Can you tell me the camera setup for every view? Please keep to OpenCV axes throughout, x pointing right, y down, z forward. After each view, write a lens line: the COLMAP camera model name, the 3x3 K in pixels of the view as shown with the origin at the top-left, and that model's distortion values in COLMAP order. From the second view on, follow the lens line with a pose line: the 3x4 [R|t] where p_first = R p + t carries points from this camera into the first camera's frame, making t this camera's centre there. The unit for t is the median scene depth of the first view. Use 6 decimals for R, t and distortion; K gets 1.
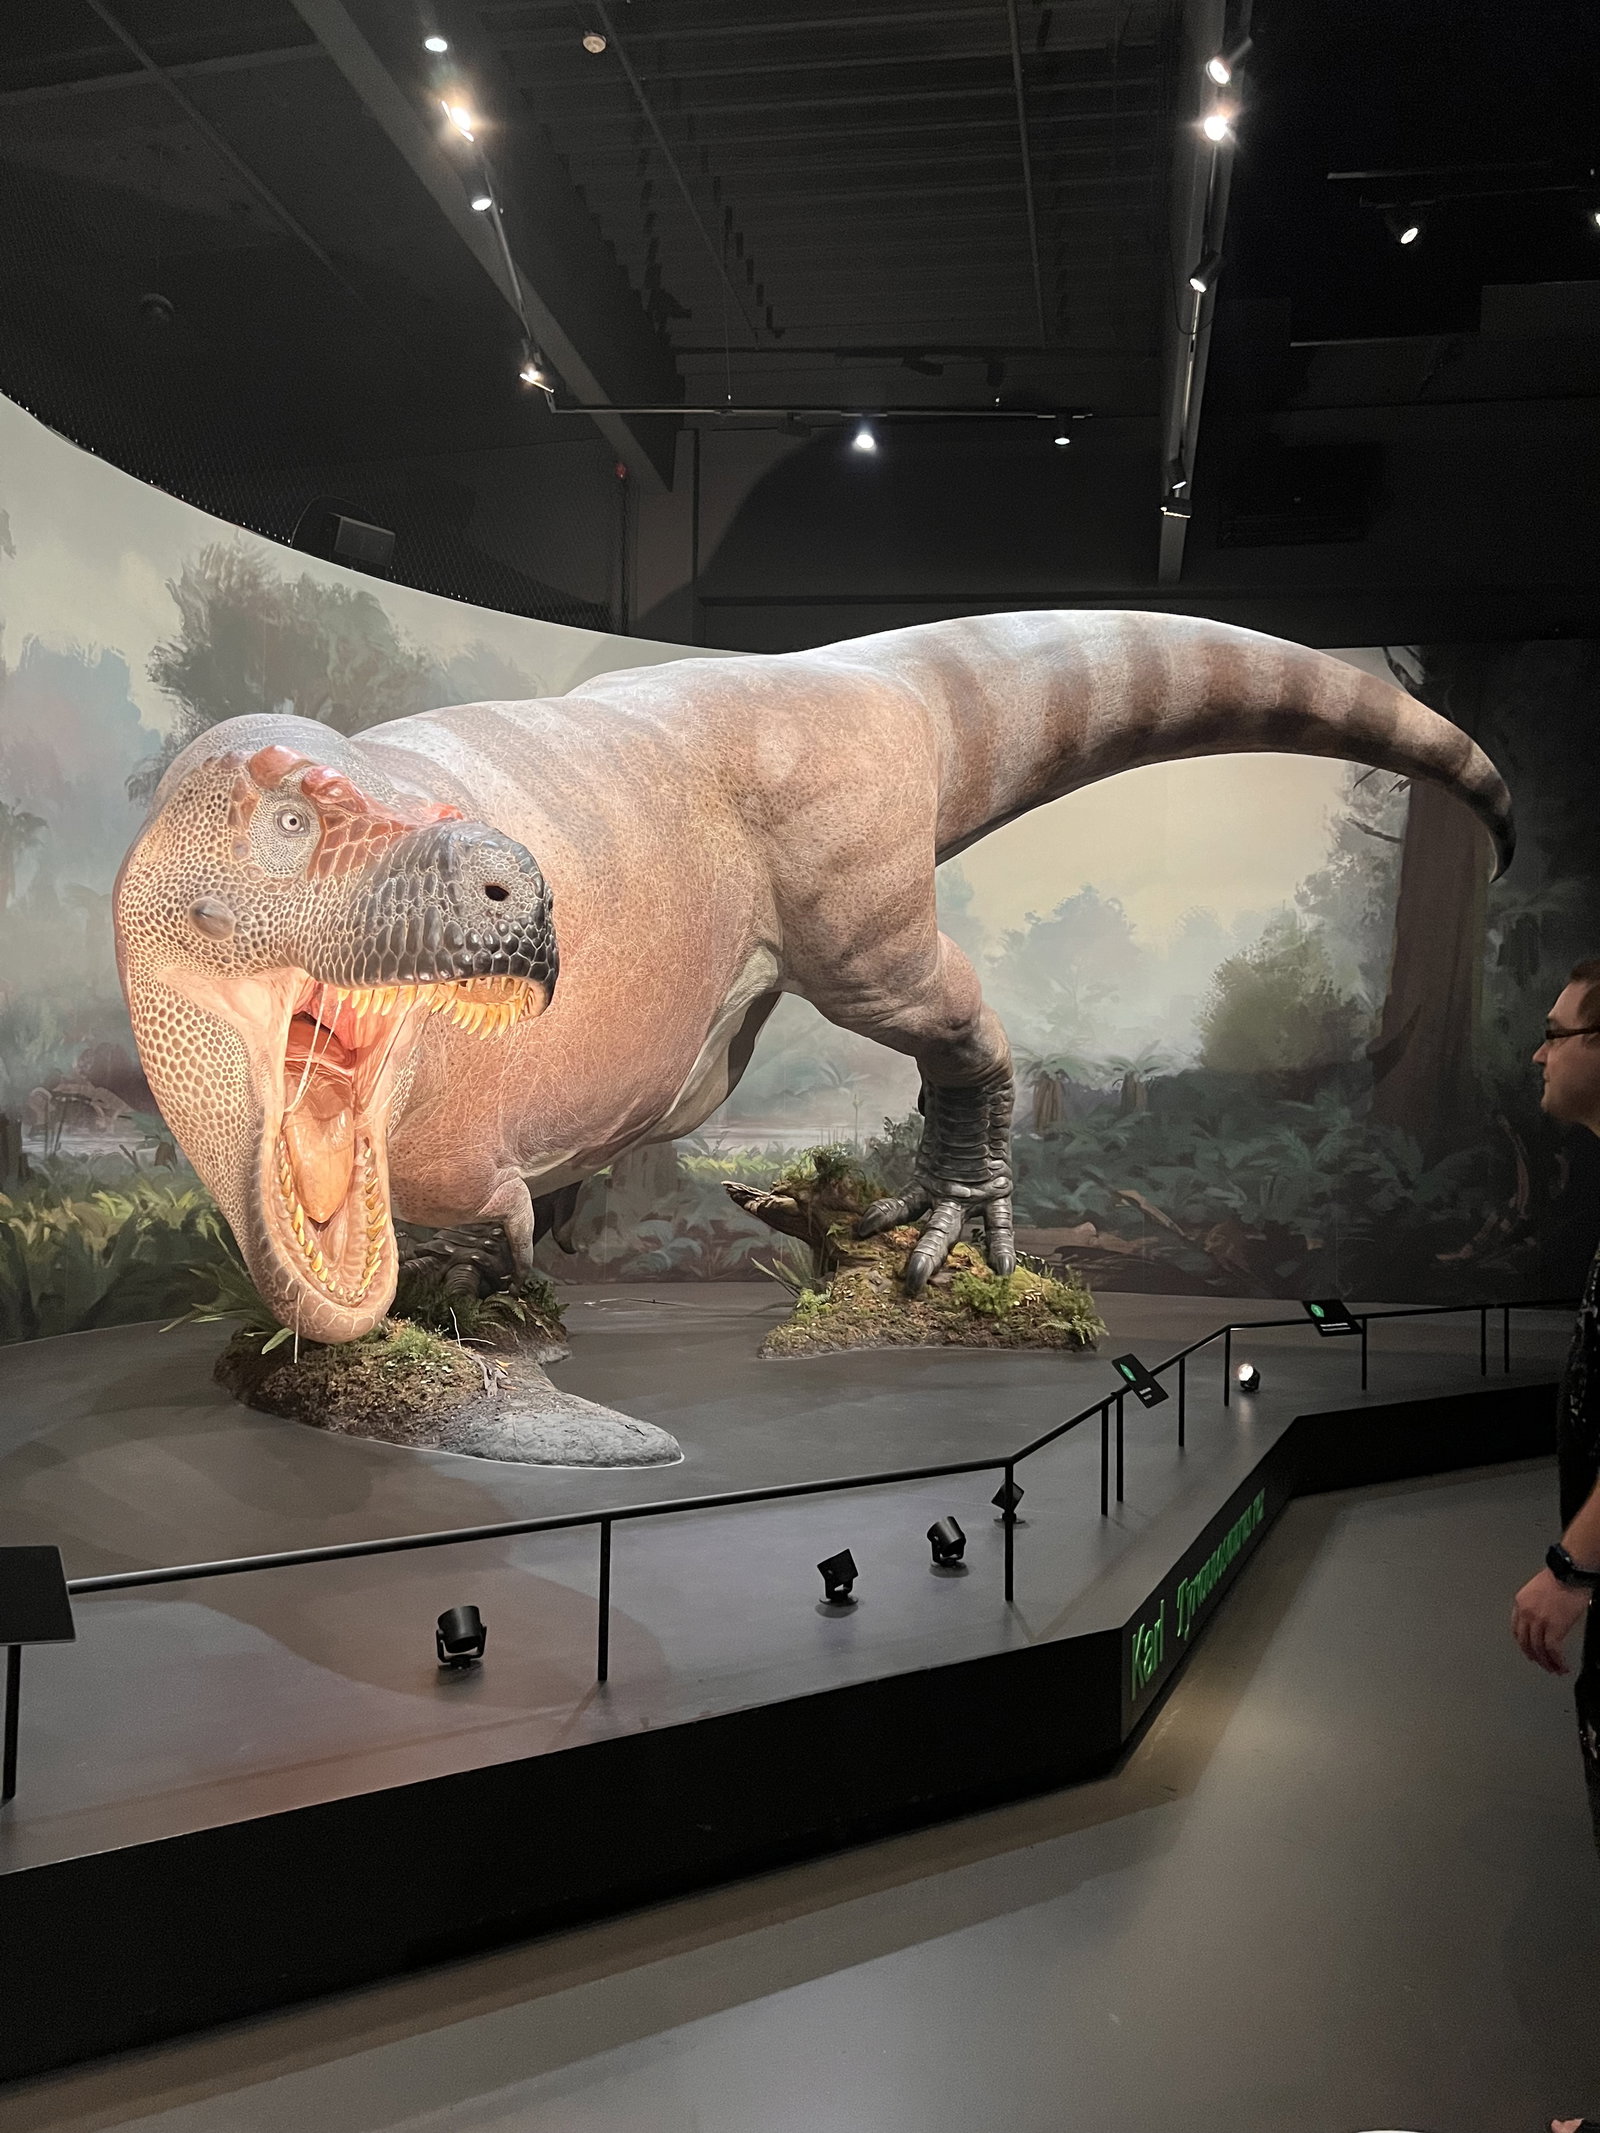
lens RADIAL K [[1611.0, 0, 815.9], [0, 1611.0, 1072.6], [0, 0, 1]] dist [0.058862, -0.067482]
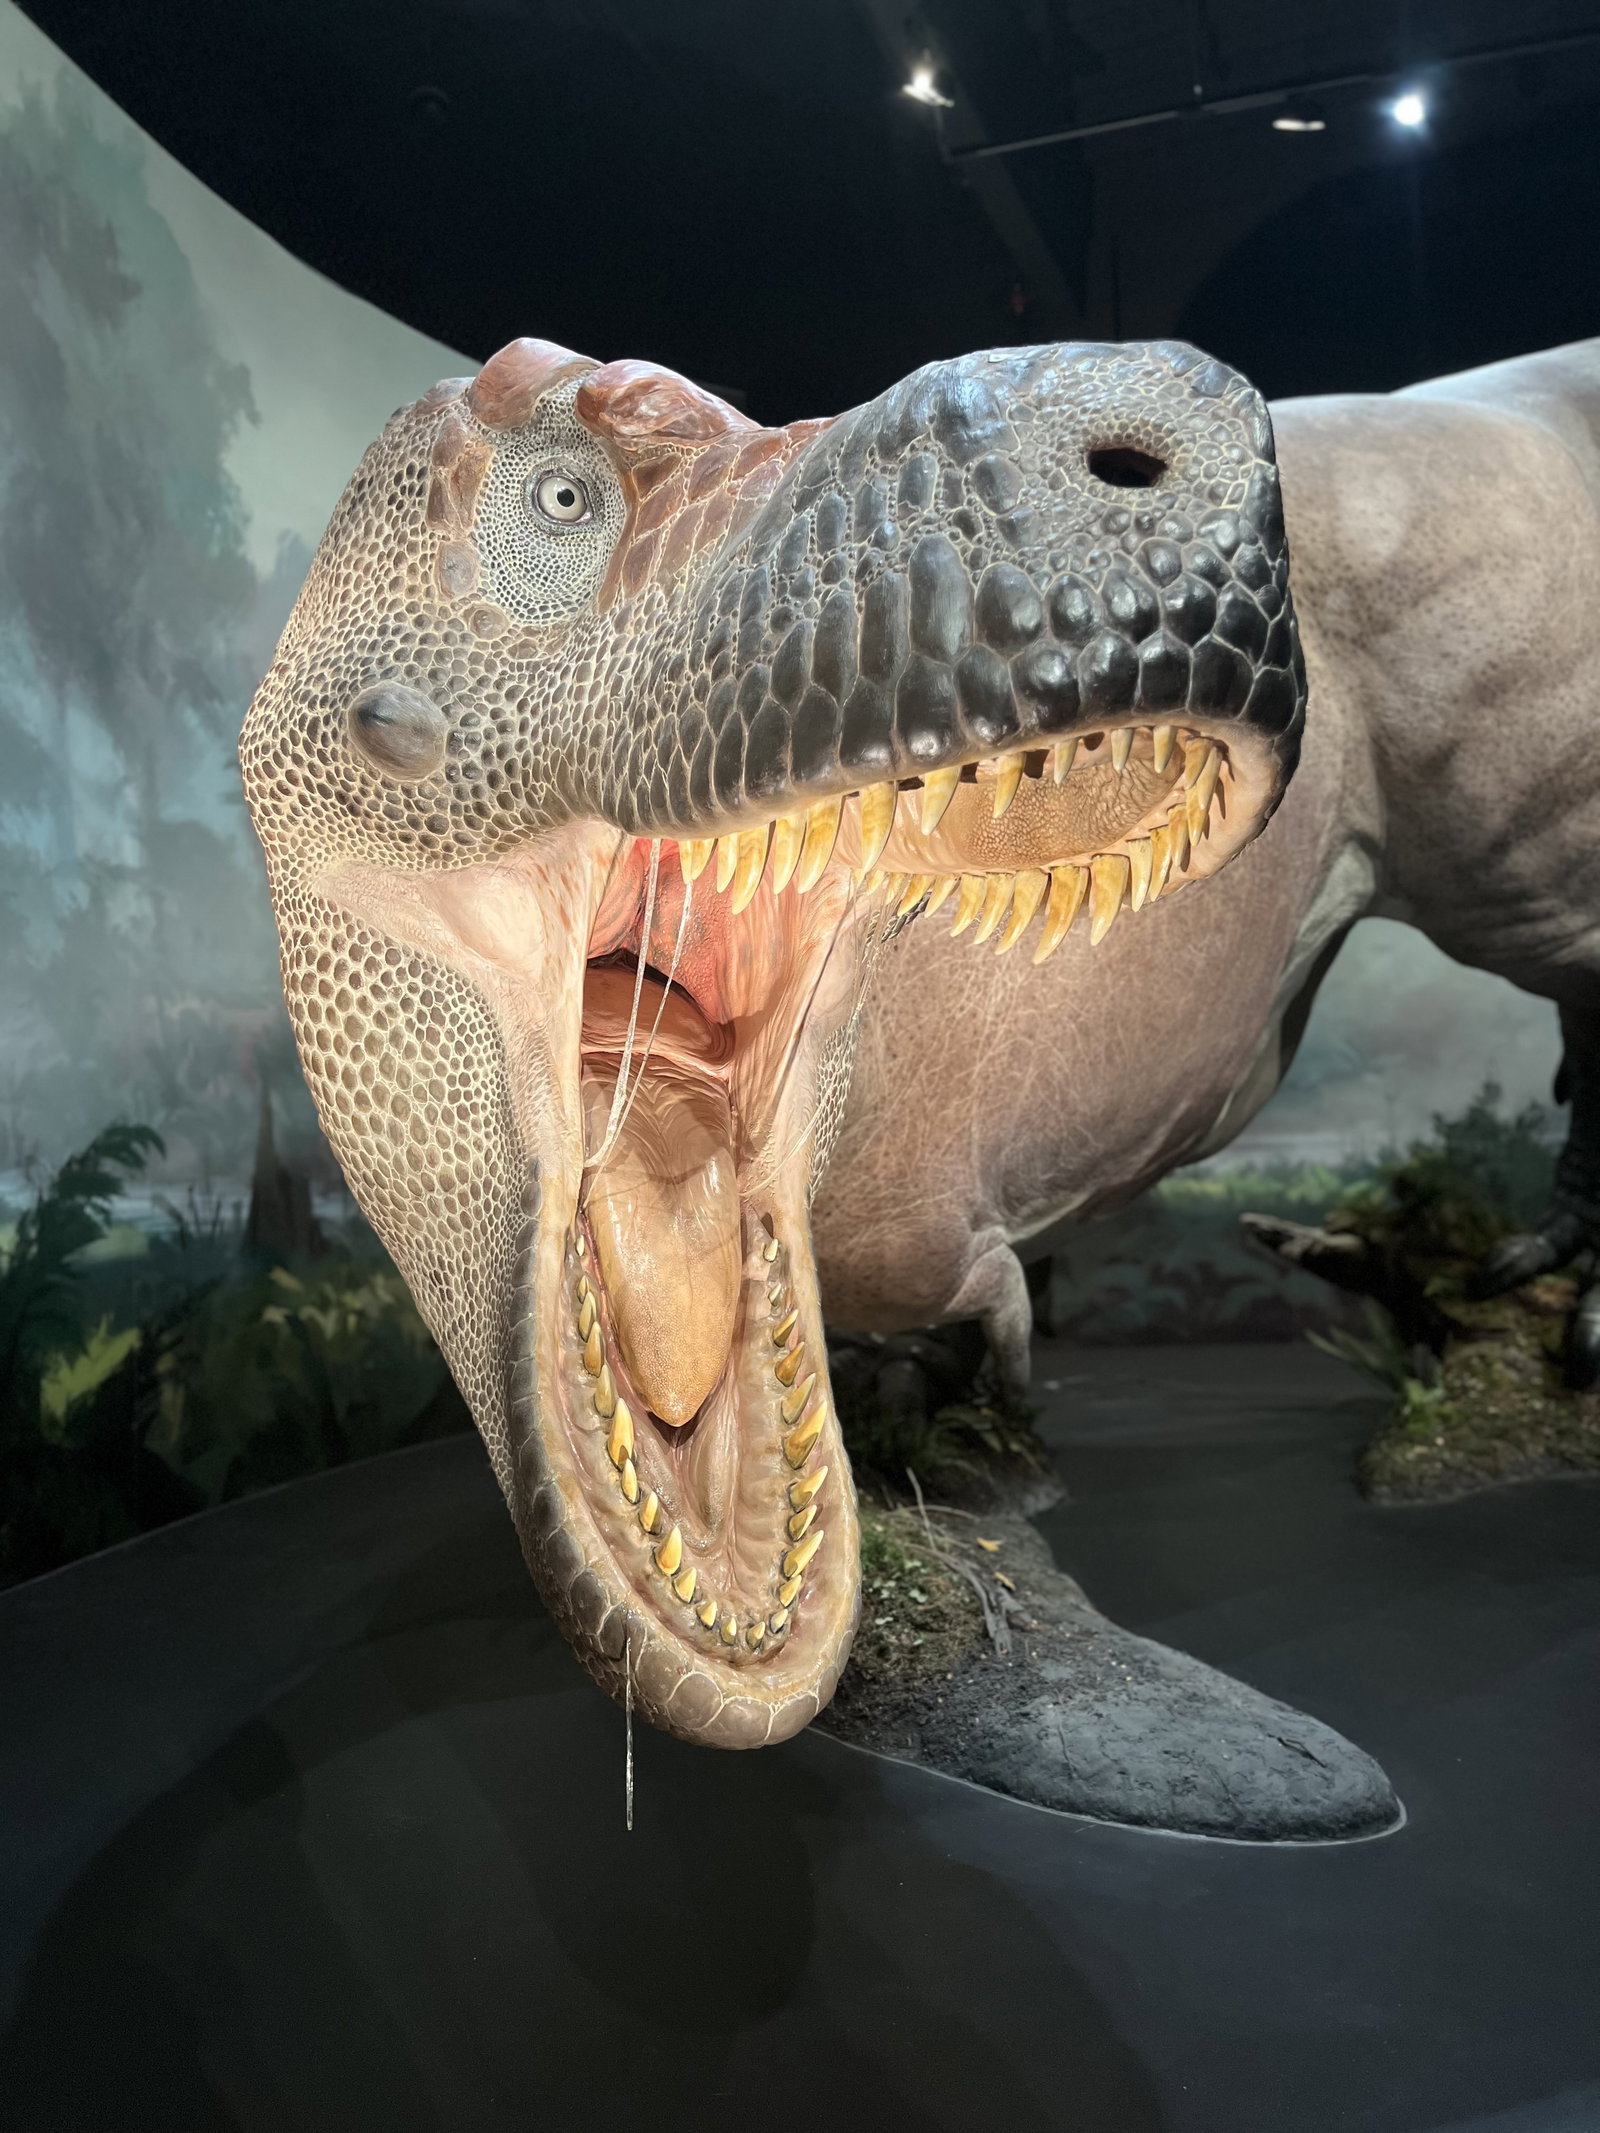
lens RADIAL K [[1611.0, 0, 781.4], [0, 1611.0, 1076.5], [0, 0, 1]] dist [0.058862, -0.067482]
pose [[0.968540, -0.057604, -0.242098, -0.129508], [0.056747, 0.998333, -0.010518, 0.005679], [0.242300, -0.003551, 0.970195, 0.450291]]
